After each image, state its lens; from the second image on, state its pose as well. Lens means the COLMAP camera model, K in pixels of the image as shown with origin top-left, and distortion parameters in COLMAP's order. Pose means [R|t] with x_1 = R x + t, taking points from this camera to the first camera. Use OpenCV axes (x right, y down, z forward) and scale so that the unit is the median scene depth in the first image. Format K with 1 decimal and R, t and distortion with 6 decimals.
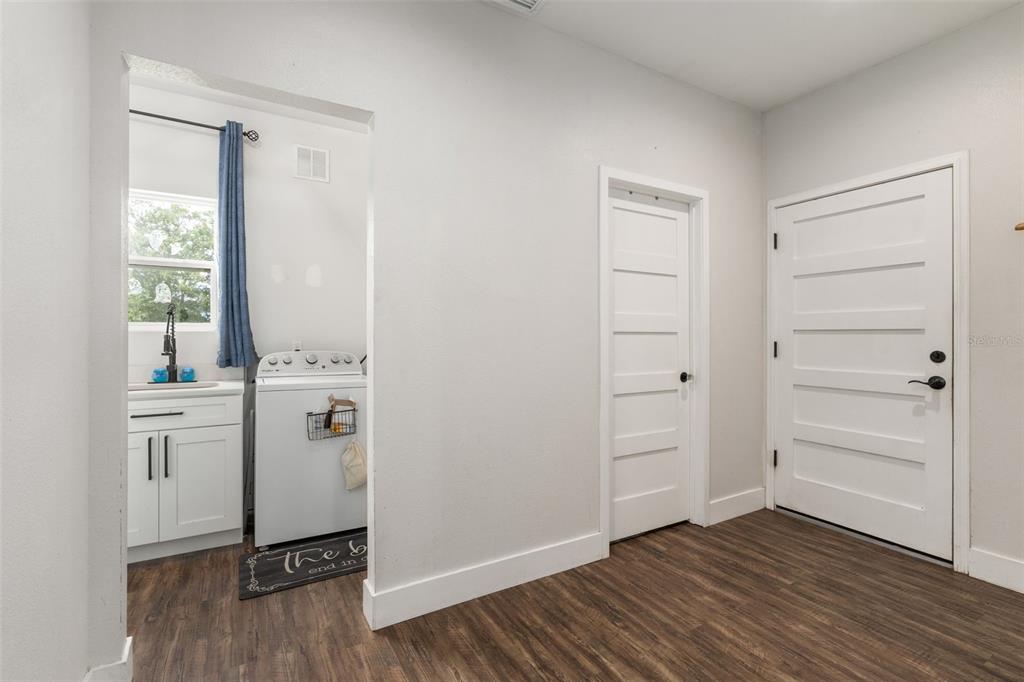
lens RADIAL K [[462.6, 0, 510.8], [0, 462.6, 340.1], [0, 0, 1]] dist [-0.006729, 0.002973]
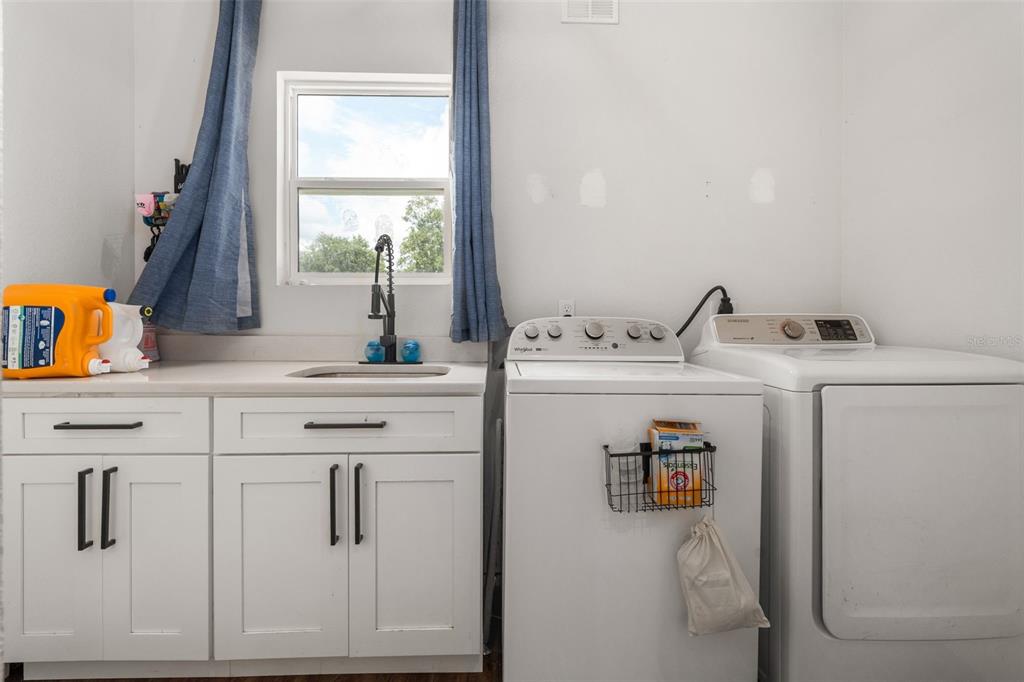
lens RADIAL K [[462.6, 0, 500.9], [0, 462.6, 321.7], [0, 0, 1]] dist [-0.006729, 0.002973]
pose [[0.871826, 0.003037, -0.489807, -0.277446], [-0.002912, 0.999995, 0.001017, 0.032303], [0.489808, 0.000540, 0.871830, 0.499584]]
